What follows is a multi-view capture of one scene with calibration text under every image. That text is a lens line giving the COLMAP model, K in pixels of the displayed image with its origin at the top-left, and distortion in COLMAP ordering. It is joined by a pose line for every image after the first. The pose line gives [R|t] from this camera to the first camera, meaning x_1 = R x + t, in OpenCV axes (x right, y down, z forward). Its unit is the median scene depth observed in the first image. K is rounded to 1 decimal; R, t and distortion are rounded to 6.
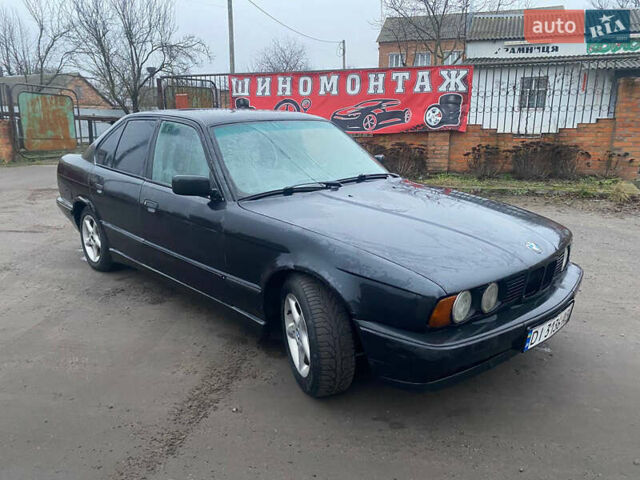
lens RADIAL K [[483.3, 0, 320.0], [0, 483.3, 240.0], [0, 0, 1]] dist [0.010013, -0.000745]
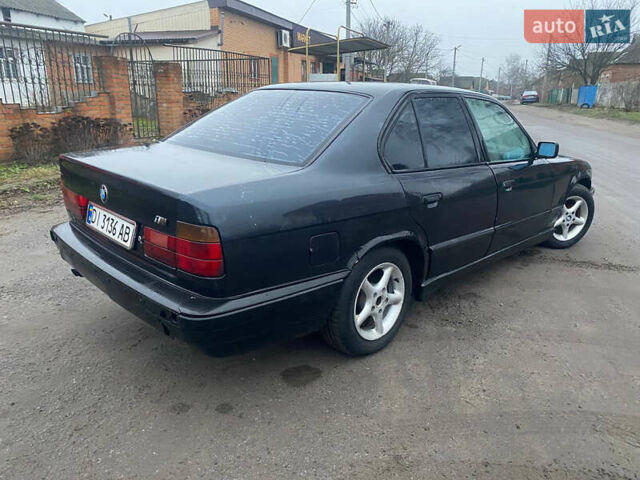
lens RADIAL K [[485.4, 0, 320.0], [0, 485.4, 240.0], [0, 0, 1]] dist [0.010182, 0.004069]
pose [[-0.011328, -0.283655, 0.958860, -0.476164], [0.231653, 0.932089, 0.278472, -0.119116], [-0.972733, 0.225277, 0.055151, 0.481787]]
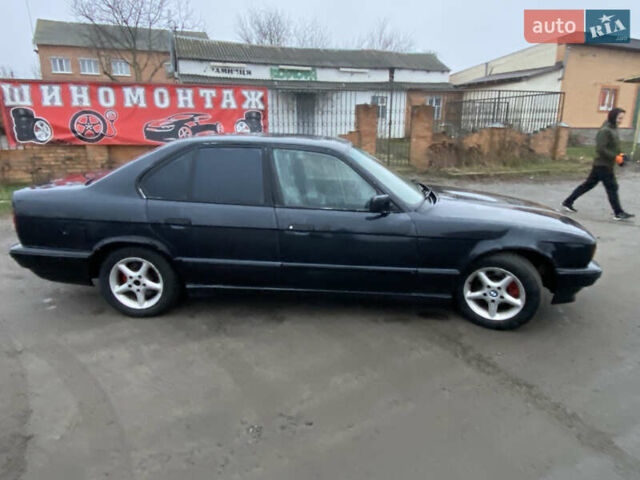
lens RADIAL K [[416.3, 0, 320.0], [0, 416.3, 240.0], [0, 0, 1]] dist [0.062066, -0.083386]
pose [[0.736681, -0.178395, 0.652285, -0.331366], [0.160237, 0.983156, 0.087917, -0.043540], [-0.656982, 0.039753, 0.752858, 0.097556]]
